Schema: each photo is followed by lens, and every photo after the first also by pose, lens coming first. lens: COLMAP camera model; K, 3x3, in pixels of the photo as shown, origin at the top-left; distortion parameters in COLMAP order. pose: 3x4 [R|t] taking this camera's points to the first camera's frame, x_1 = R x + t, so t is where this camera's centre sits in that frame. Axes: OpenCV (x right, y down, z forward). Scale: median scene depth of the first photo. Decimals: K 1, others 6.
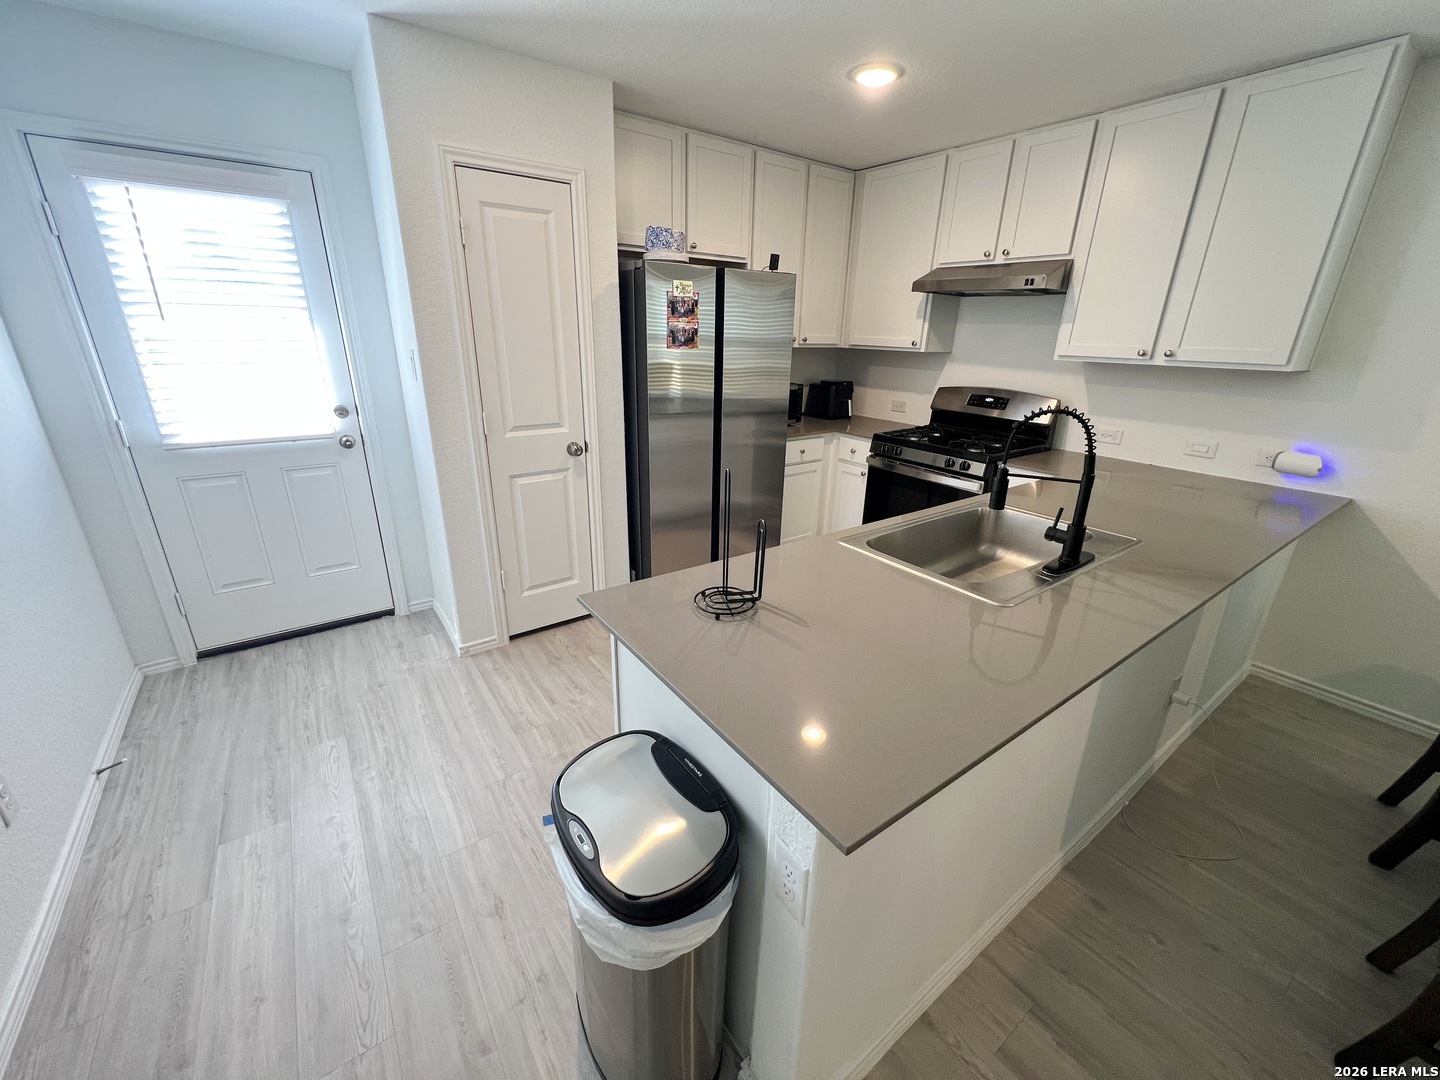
lens RADIAL K [[577.2, 0, 718.4], [0, 577.2, 538.2], [0, 0, 1]] dist [0.001149, -0.000353]
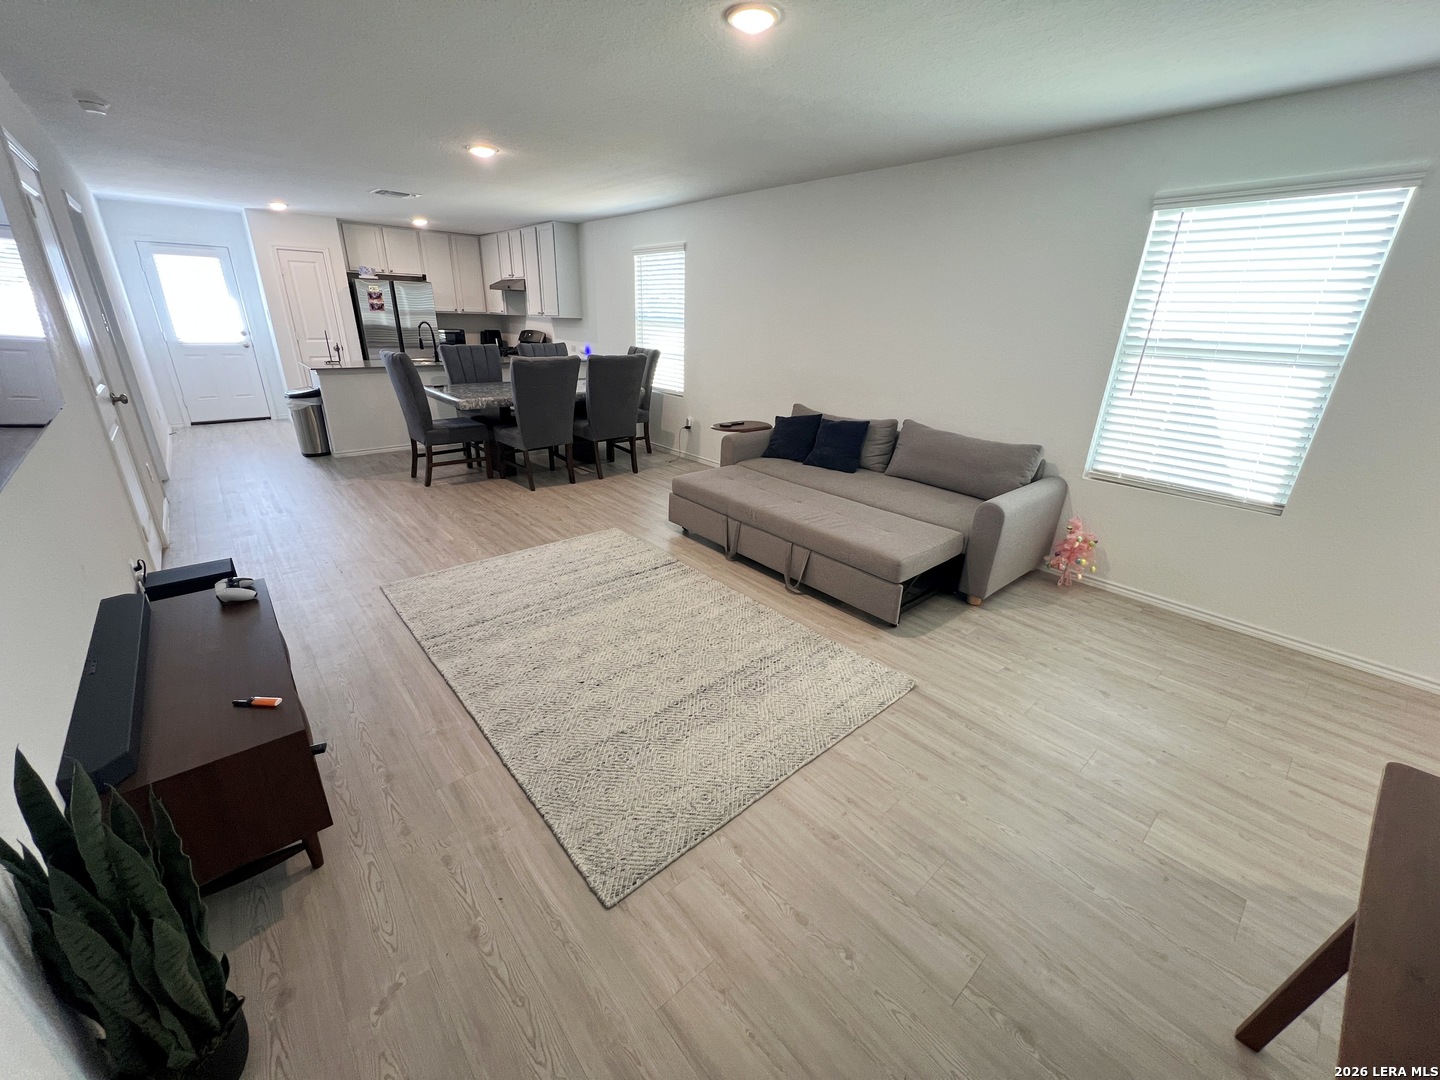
lens RADIAL K [[577.2, 0, 715.3], [0, 577.2, 532.1], [0, 0, 1]] dist [0.001149, -0.000353]
pose [[0.996258, -0.027082, 0.082080, 1.271279], [0.025906, 0.999546, 0.015369, 0.709656], [-0.082459, -0.013186, 0.996507, -1.848472]]
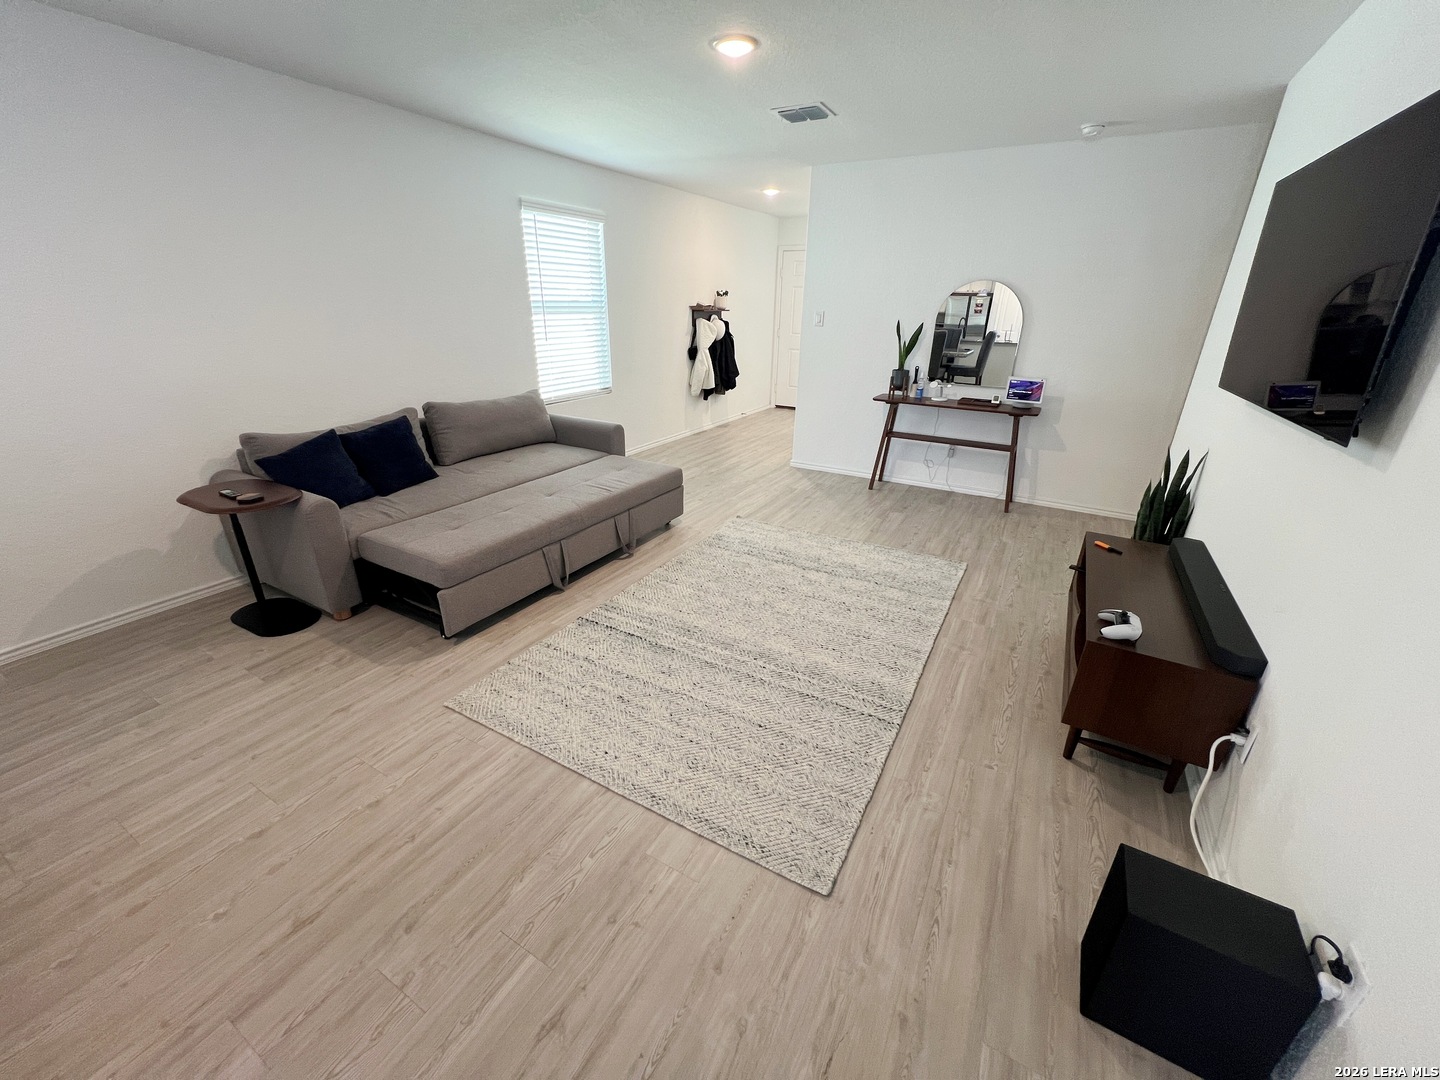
lens RADIAL K [[577.2, 0, 719.8], [0, 577.2, 535.4], [0, 0, 1]] dist [0.001149, -0.000353]
pose [[-0.407814, -0.373588, 0.833138, 0.399048], [0.289675, 0.812388, 0.506077, 0.231748], [-0.865896, 0.447725, -0.223084, -0.573474]]
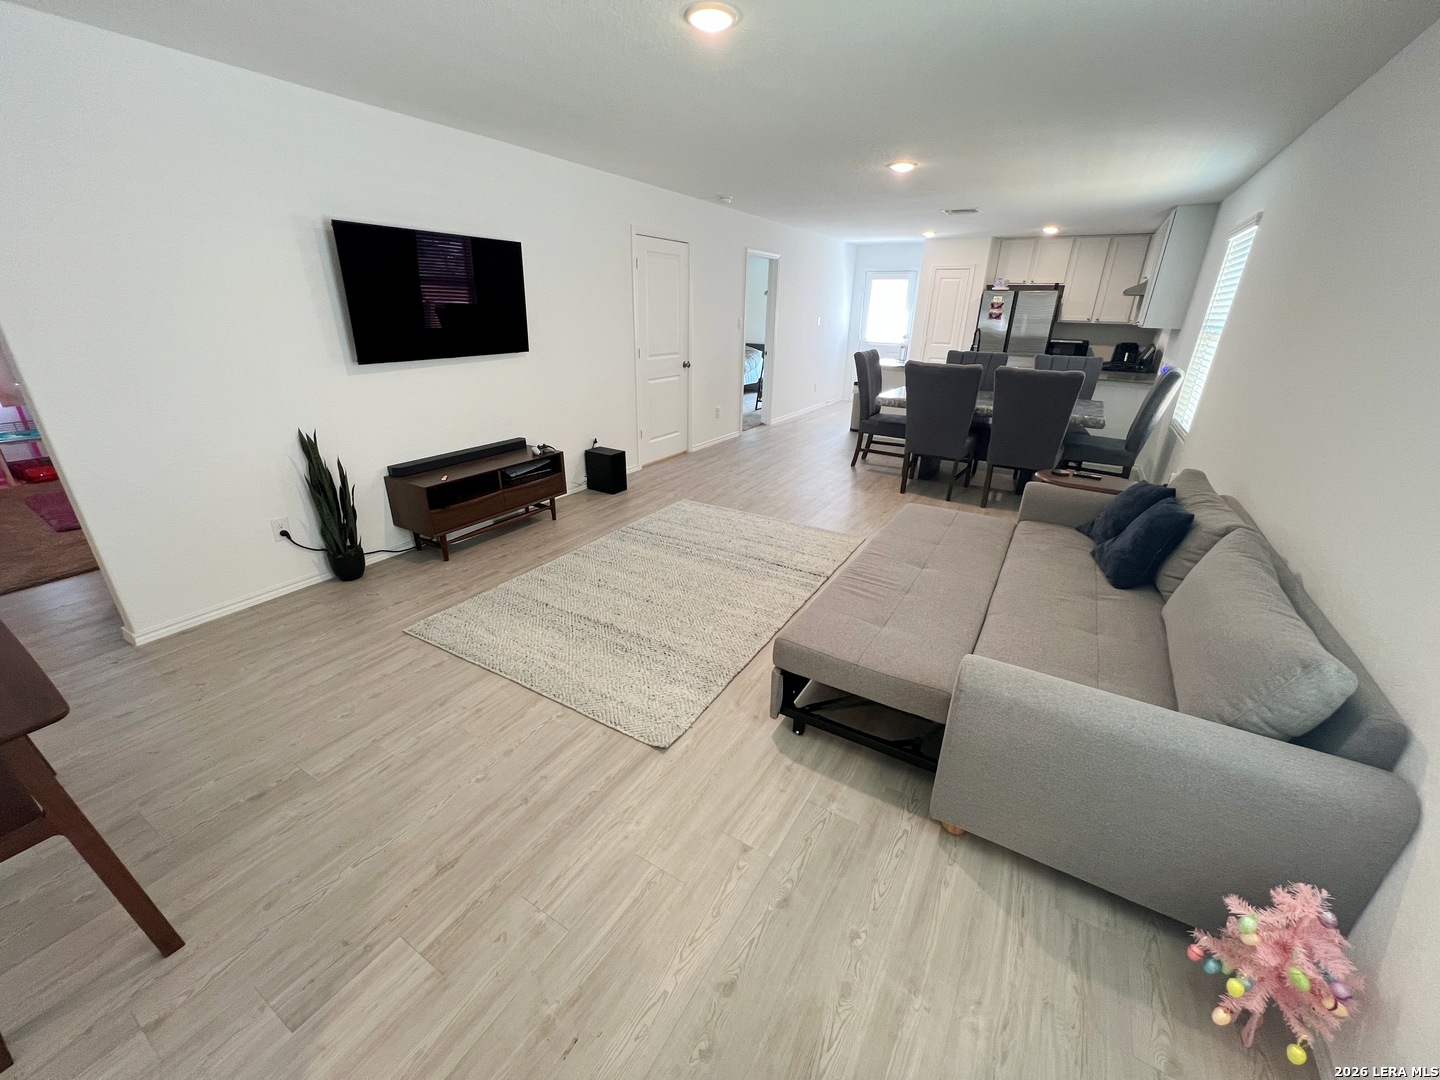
lens RADIAL K [[577.2, 0, 724.3], [0, 577.2, 525.1], [0, 0, 1]] dist [0.001149, -0.000353]
pose [[0.394545, 0.311958, -0.864301, 2.252383], [-0.323009, 0.927661, 0.187376, 0.527425], [0.860232, 0.205248, 0.466769, -1.319278]]
